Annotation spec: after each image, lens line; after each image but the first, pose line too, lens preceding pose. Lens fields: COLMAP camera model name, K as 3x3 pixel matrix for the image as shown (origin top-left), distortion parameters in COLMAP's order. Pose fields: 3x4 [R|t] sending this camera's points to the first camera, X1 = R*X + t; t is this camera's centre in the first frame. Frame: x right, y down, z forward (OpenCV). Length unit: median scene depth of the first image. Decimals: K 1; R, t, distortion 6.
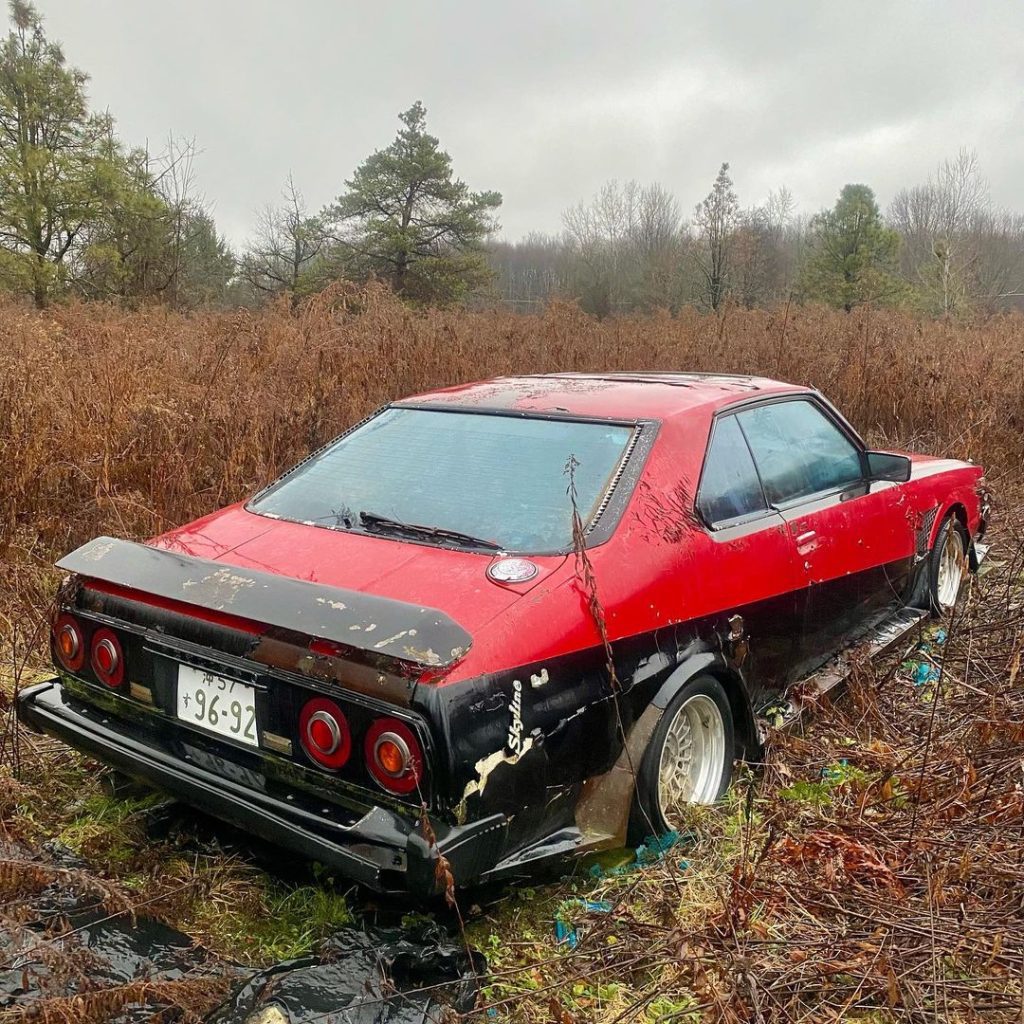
lens RADIAL K [[1043.9, 0, 512.0], [0, 1043.9, 512.0], [0, 0, 1]] dist [0.006039, 0.000344]
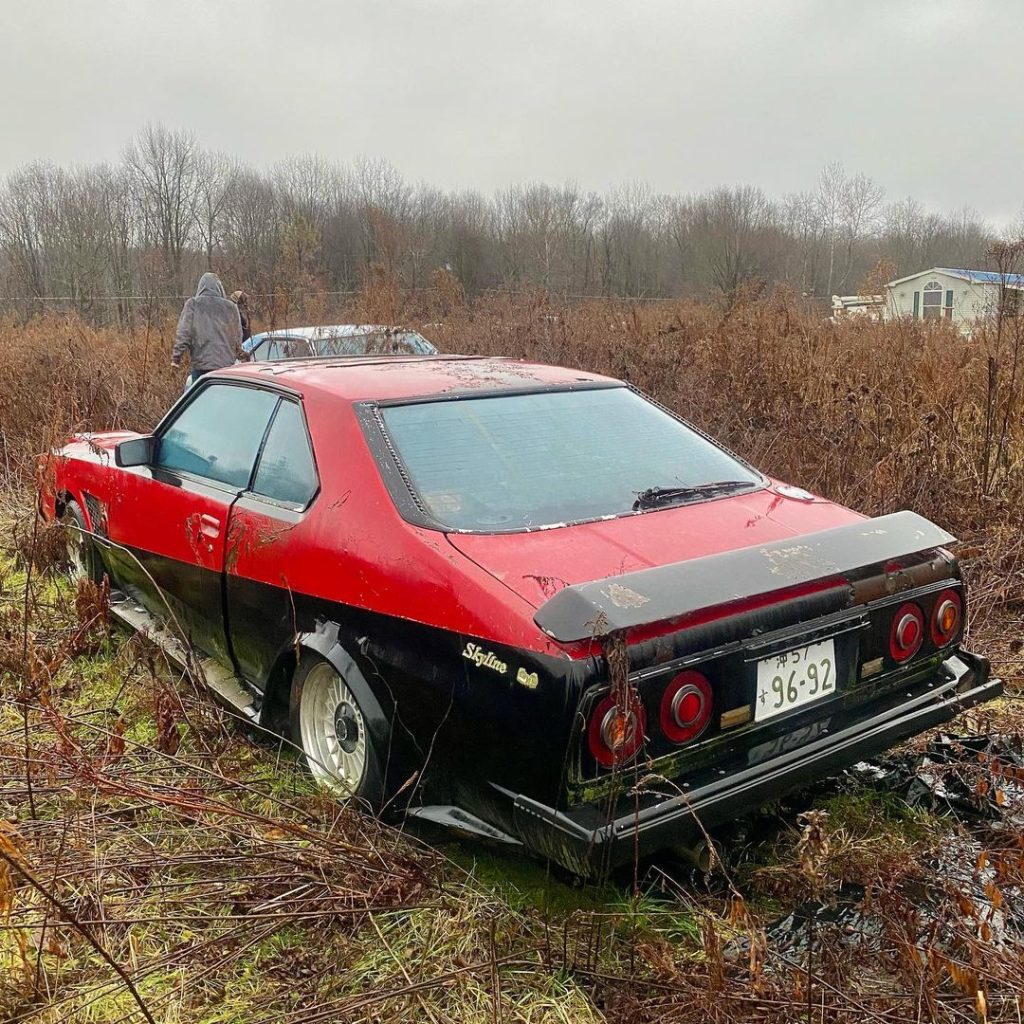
lens RADIAL K [[1043.9, 0, 512.0], [0, 1043.9, 512.0], [0, 0, 1]] dist [0.006039, 0.000344]
pose [[0.264850, -0.190280, 0.945330, -1.256630], [0.196086, 0.970483, 0.140406, -0.162063], [-0.944142, 0.148179, 0.294344, 0.932661]]
